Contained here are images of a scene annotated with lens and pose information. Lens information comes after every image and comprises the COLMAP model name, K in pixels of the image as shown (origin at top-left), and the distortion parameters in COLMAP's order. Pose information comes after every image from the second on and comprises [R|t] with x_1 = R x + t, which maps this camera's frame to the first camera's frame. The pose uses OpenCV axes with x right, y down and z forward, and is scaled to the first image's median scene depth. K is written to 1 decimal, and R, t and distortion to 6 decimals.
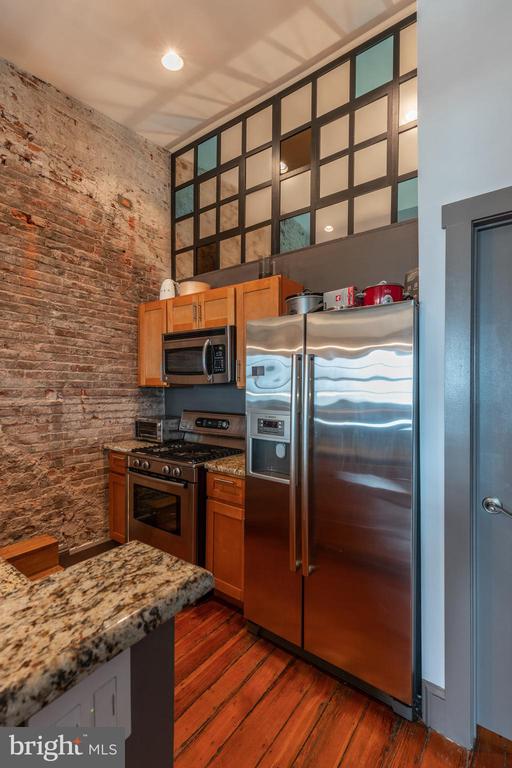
lens RADIAL K [[346.9, 0, 248.3], [0, 346.9, 384.2], [0, 0, 1]] dist [0.001832, -0.000960]
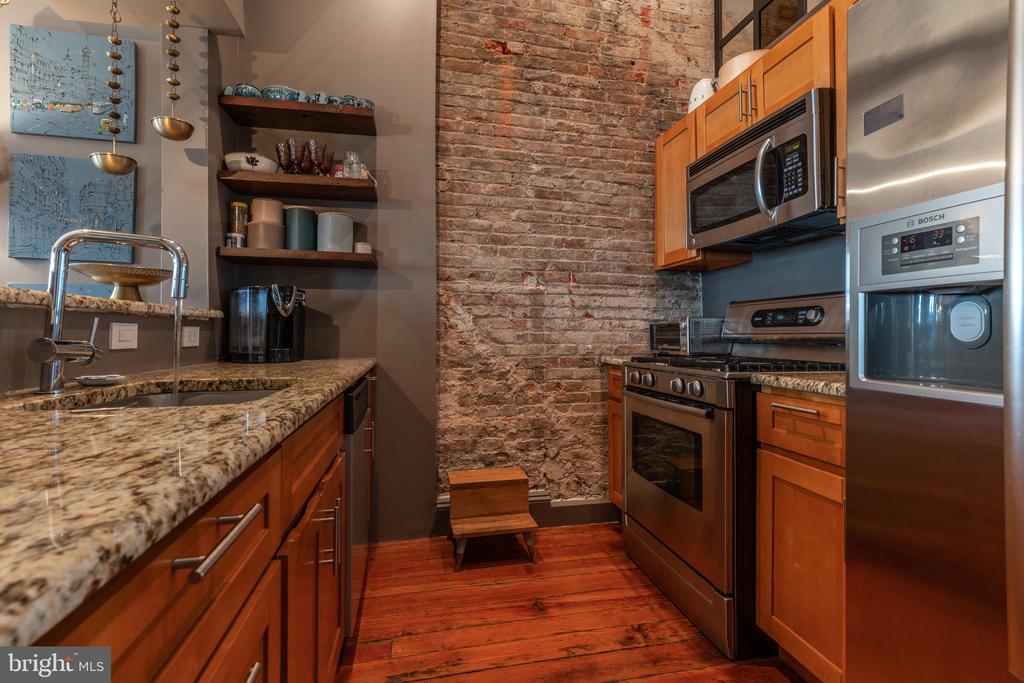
lens RADIAL K [[462.5, 0, 509.2], [0, 462.5, 328.0], [0, 0, 1]] dist [0.001832, -0.000960]
pose [[0.755959, -0.005566, -0.654596, 0.035075], [-0.001387, 0.999948, -0.010104, 0.143696], [0.654618, 0.008546, 0.755912, 0.240908]]
